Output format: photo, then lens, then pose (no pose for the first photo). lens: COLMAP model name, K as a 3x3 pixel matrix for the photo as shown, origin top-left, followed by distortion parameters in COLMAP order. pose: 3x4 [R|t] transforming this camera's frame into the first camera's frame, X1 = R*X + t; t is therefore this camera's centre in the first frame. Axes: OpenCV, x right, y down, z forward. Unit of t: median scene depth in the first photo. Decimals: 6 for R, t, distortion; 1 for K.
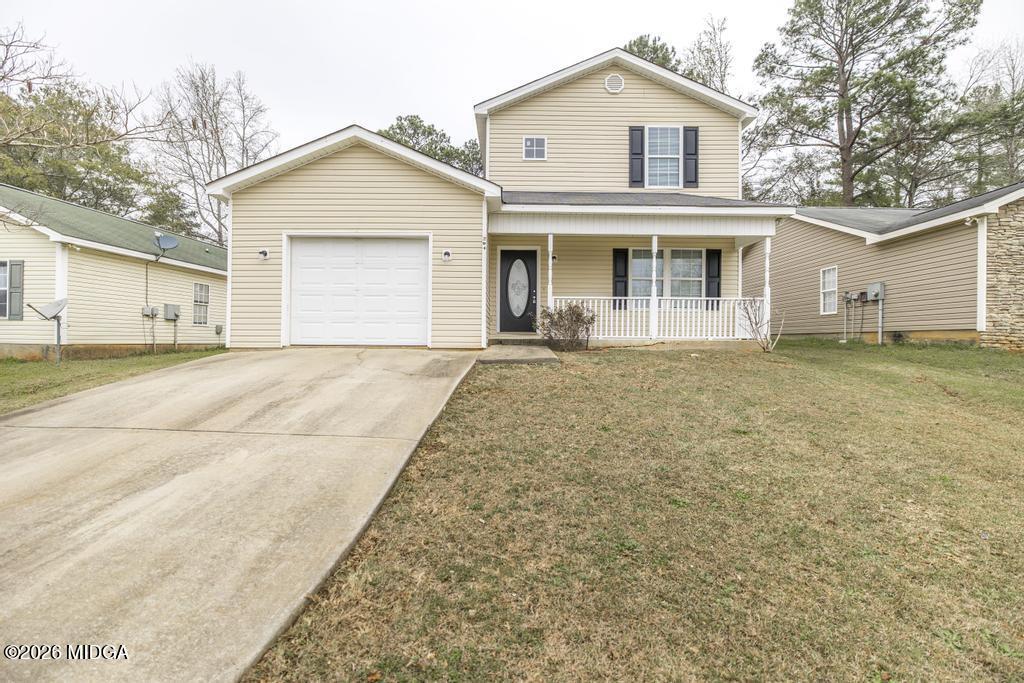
lens RADIAL K [[478.7, 0, 514.6], [0, 478.7, 338.1], [0, 0, 1]] dist [-0.003927, 0.002538]
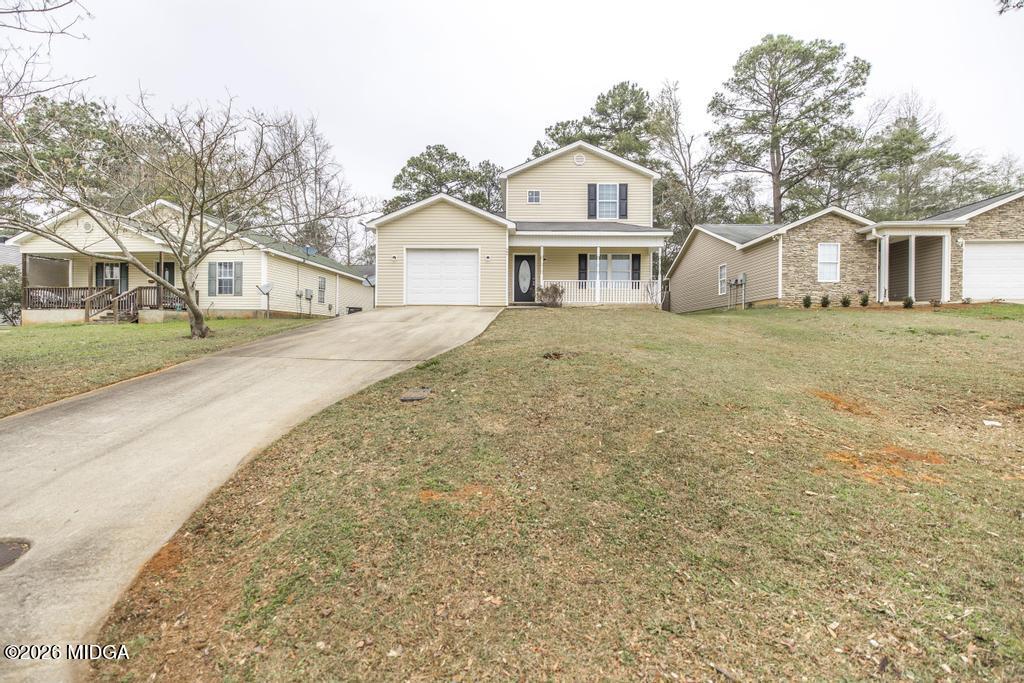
lens RADIAL K [[447.0, 0, 514.4], [0, 447.0, 339.0], [0, 0, 1]] dist [0.009766, 0.000450]
pose [[0.999873, -0.001244, -0.015914, -0.003896], [0.001370, 0.999967, 0.007952, 0.111171], [0.015904, -0.007973, 0.999842, -0.643653]]
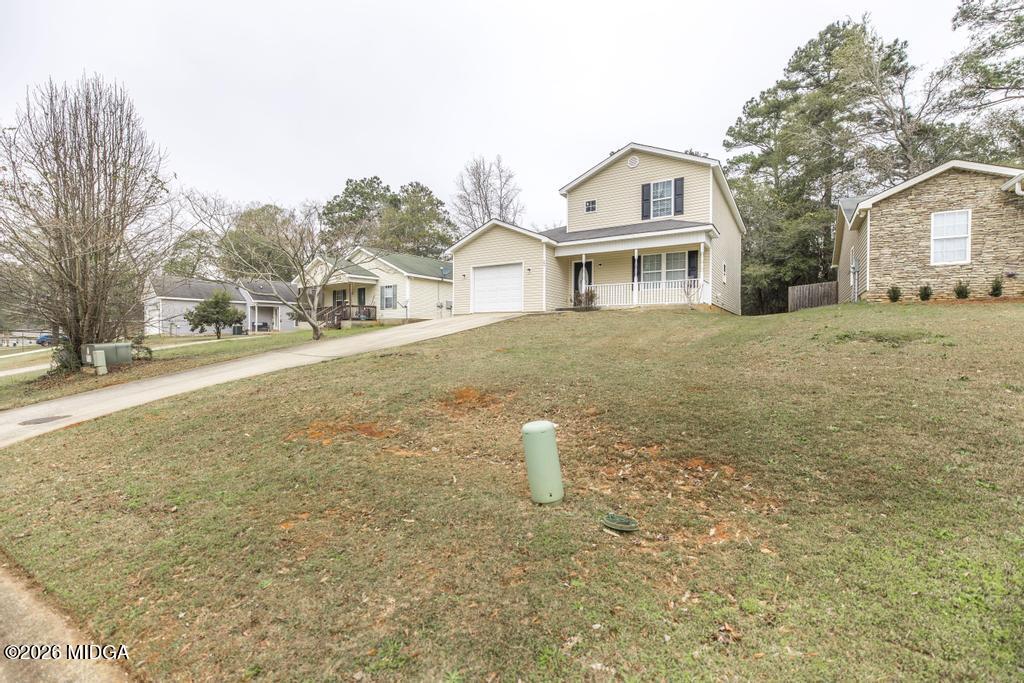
lens RADIAL K [[447.0, 0, 515.5], [0, 447.0, 338.3], [0, 0, 1]] dist [0.009766, 0.000450]
pose [[0.847224, -0.000501, -0.531235, 0.712953], [0.004462, 0.999971, 0.006173, 0.102740], [0.531216, -0.007600, 0.847202, -0.626566]]
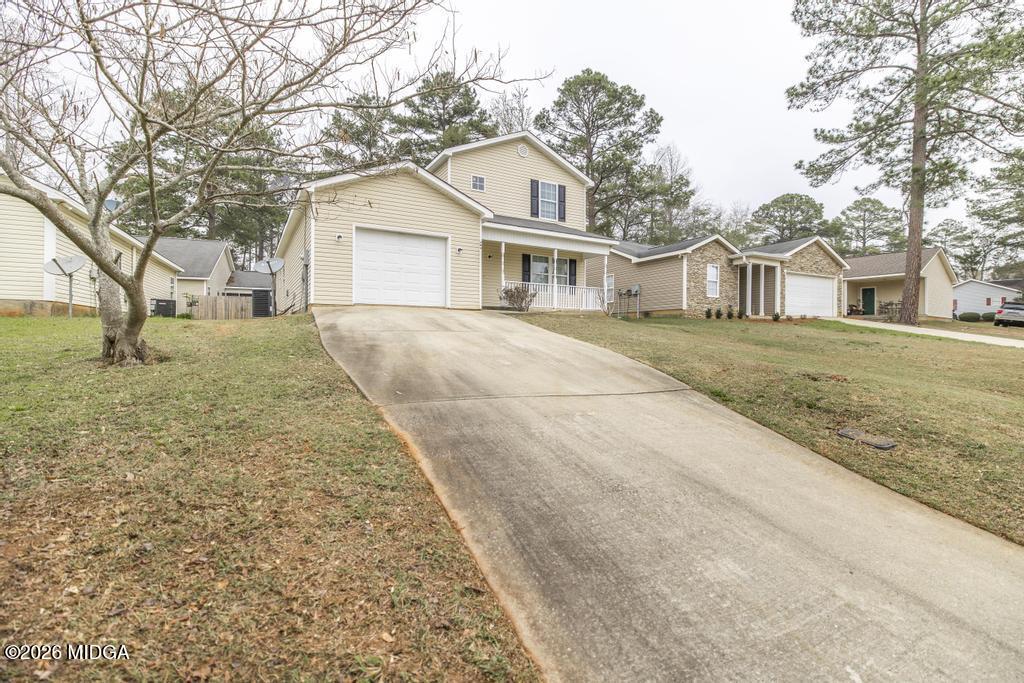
lens RADIAL K [[468.3, 0, 513.0], [0, 468.3, 340.8], [0, 0, 1]] dist [0.001056, -0.000079]
pose [[0.870084, -0.004937, 0.492879, -0.595532], [-0.000999, 0.999930, 0.011779, 0.086612], [-0.492903, -0.010742, 0.870018, -0.355710]]
